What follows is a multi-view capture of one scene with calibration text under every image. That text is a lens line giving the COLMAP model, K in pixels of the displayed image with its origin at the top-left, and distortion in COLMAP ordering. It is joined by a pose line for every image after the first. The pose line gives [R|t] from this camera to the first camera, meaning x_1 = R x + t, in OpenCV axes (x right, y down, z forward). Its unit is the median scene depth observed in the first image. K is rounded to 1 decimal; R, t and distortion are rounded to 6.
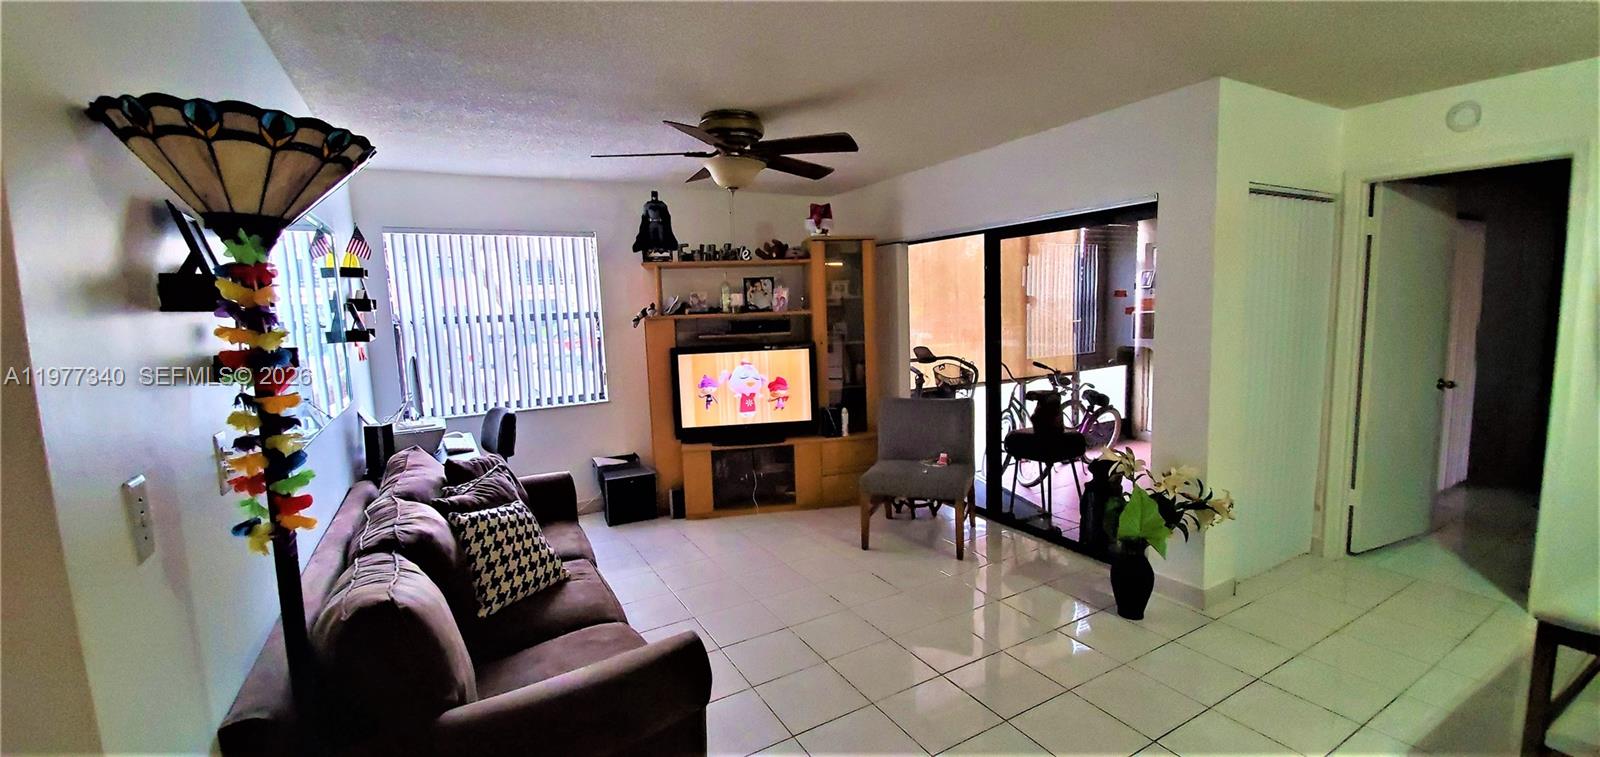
lens RADIAL K [[632.3, 0, 800.0], [0, 632.3, 378.5], [0, 0, 1]] dist [-0.000155, -0.000038]
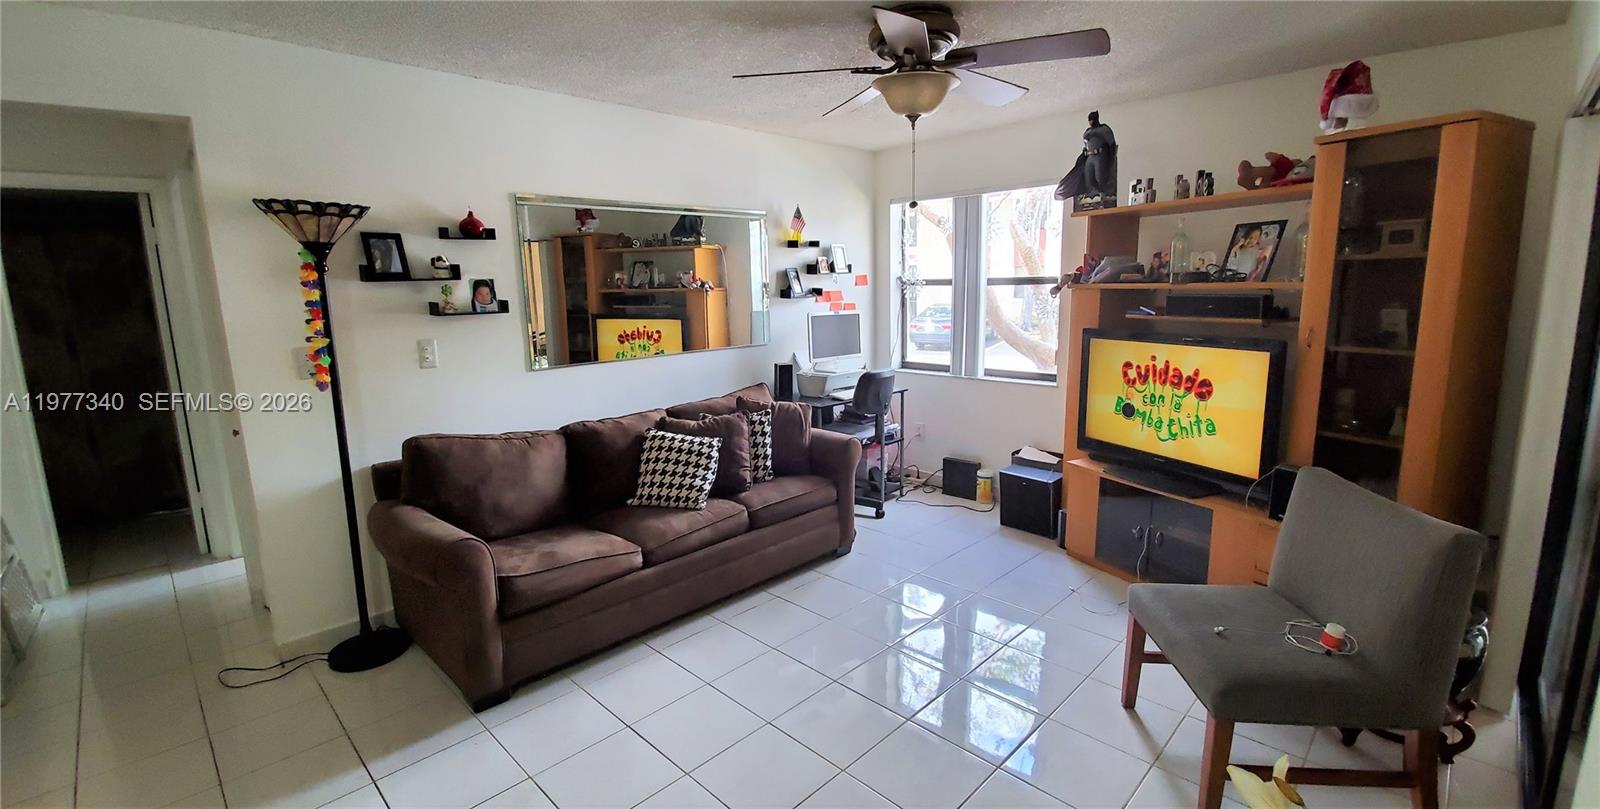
lens RADIAL K [[681.8, 0, 800.0], [0, 681.8, 404.5], [0, 0, 1]] dist [-0.000267, 0.000127]
pose [[0.270871, 0.197182, -0.942204, 0.473290], [-0.099149, 0.979305, 0.176442, -0.067544], [0.957496, 0.045625, 0.284816, 0.446749]]
